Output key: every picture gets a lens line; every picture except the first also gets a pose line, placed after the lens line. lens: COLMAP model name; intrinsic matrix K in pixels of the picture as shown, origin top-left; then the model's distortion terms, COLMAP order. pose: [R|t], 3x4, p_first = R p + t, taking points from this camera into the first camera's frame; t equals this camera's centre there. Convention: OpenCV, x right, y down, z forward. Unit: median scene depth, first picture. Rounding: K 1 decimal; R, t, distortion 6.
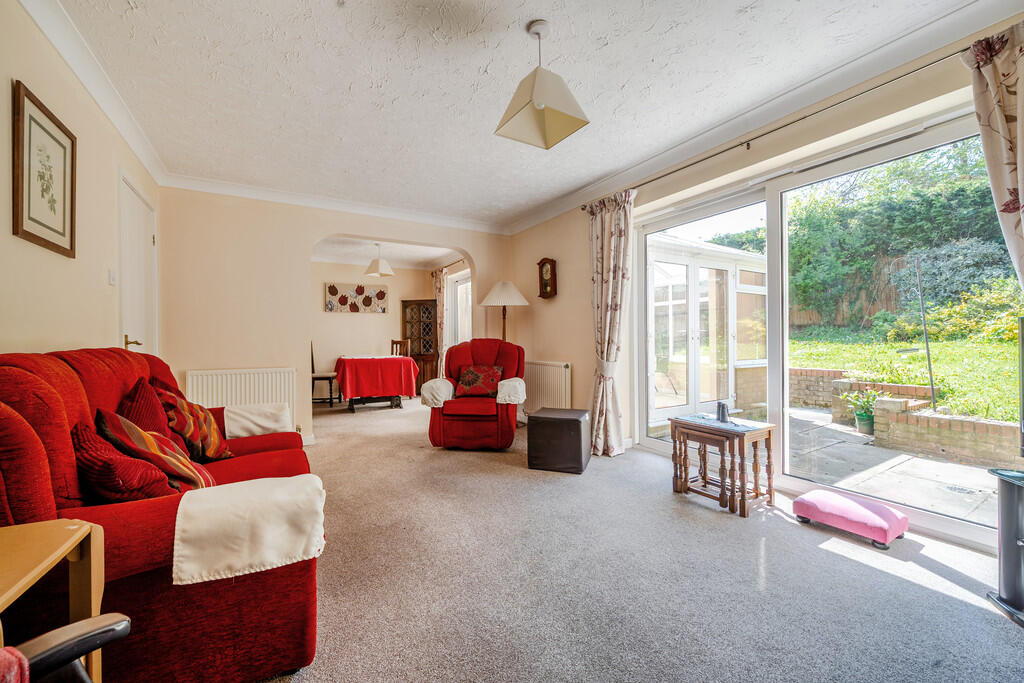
lens RADIAL K [[395.7, 0, 512.0], [0, 395.7, 341.5], [0, 0, 1]] dist [-0.000633, -0.000139]
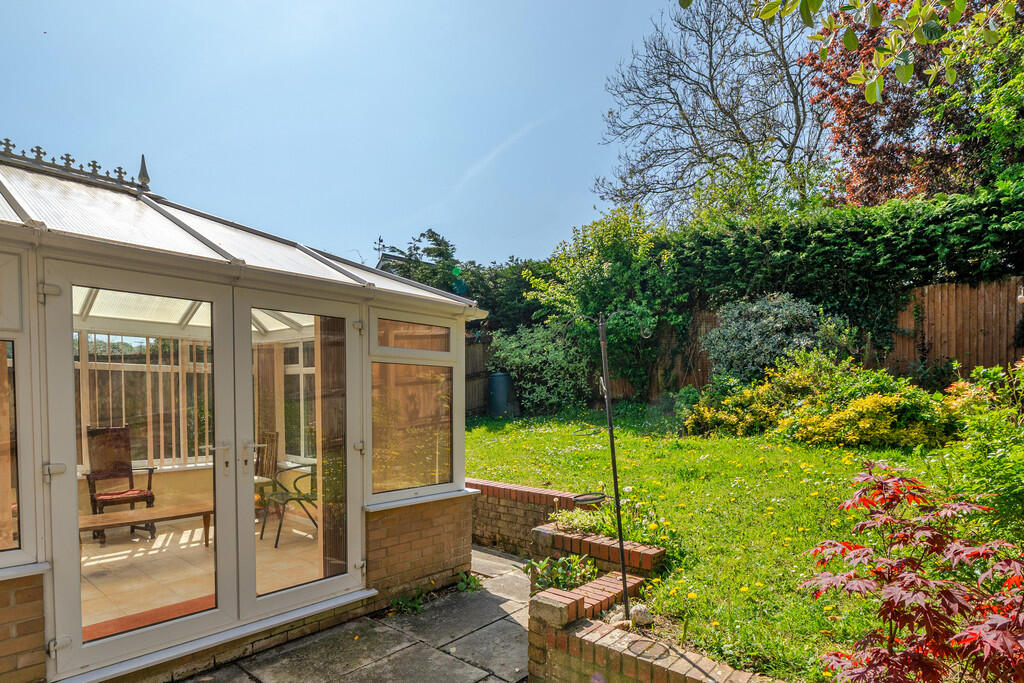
lens RADIAL K [[530.8, 0, 509.4], [0, 530.8, 407.4], [0, 0, 1]] dist [0.002943, -0.010984]
pose [[0.953513, 0.007340, 0.301261, 0.393721], [-0.011864, 0.999843, 0.013192, -0.057126], [-0.301117, -0.016153, 0.953450, 0.214167]]
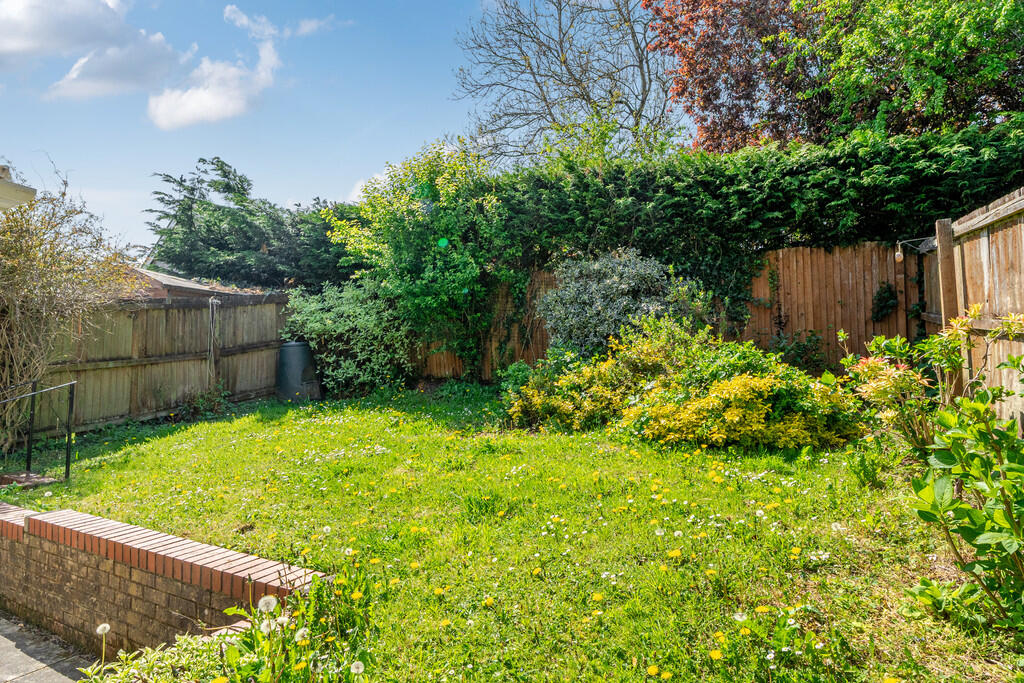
lens RADIAL K [[547.4, 0, 512.0], [0, 547.4, 341.5], [0, 0, 1]] dist [-0.003420, -0.000378]
pose [[0.847380, 0.052918, 0.528343, 0.605397], [-0.018630, 0.997372, -0.070015, -0.062007], [-0.530659, 0.049487, 0.846139, 0.415894]]
